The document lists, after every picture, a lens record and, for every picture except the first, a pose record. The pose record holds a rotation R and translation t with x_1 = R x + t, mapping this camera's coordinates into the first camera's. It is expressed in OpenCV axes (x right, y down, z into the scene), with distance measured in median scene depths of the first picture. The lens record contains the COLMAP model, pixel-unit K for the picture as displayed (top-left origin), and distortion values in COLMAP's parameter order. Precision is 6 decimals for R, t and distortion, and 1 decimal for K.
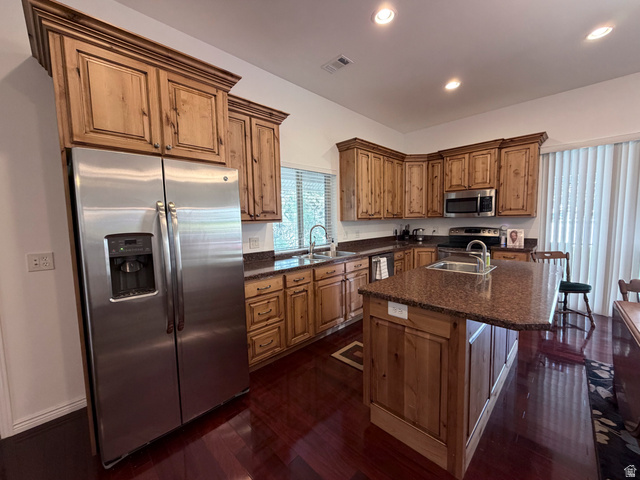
lens RADIAL K [[255.1, 0, 317.9], [0, 255.1, 241.1], [0, 0, 1]] dist [-0.001085, -0.000018]
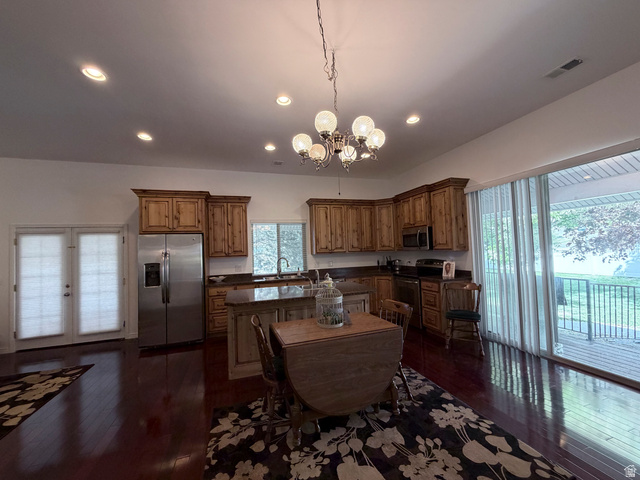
lens RADIAL K [[255.1, 0, 317.9], [0, 255.1, 241.1], [0, 0, 1]] dist [-0.001085, -0.000018]
pose [[0.890575, -0.026830, -0.454044, 0.781477], [-0.021662, 0.994624, -0.101261, -0.010509], [0.454319, 0.100015, 0.885207, -0.240750]]
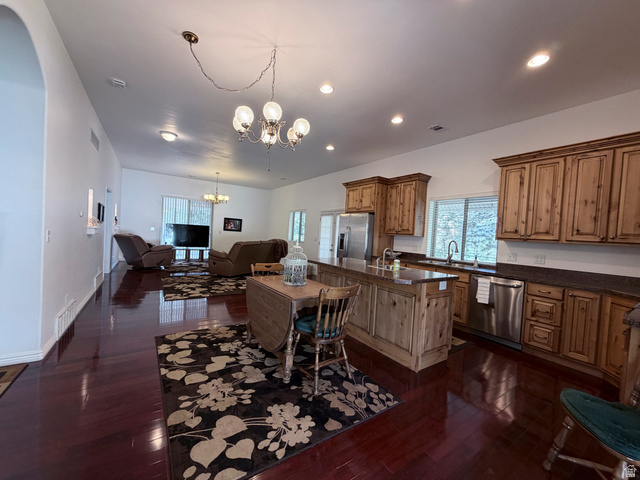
lens RADIAL K [[255.1, 0, 317.9], [0, 255.1, 241.1], [0, 0, 1]] dist [-0.001085, -0.000018]
pose [[-0.192055, 0.037510, -0.980667, 1.200342], [-0.136515, 0.988533, 0.064547, -0.044875], [0.971843, 0.146272, -0.184732, 0.507099]]
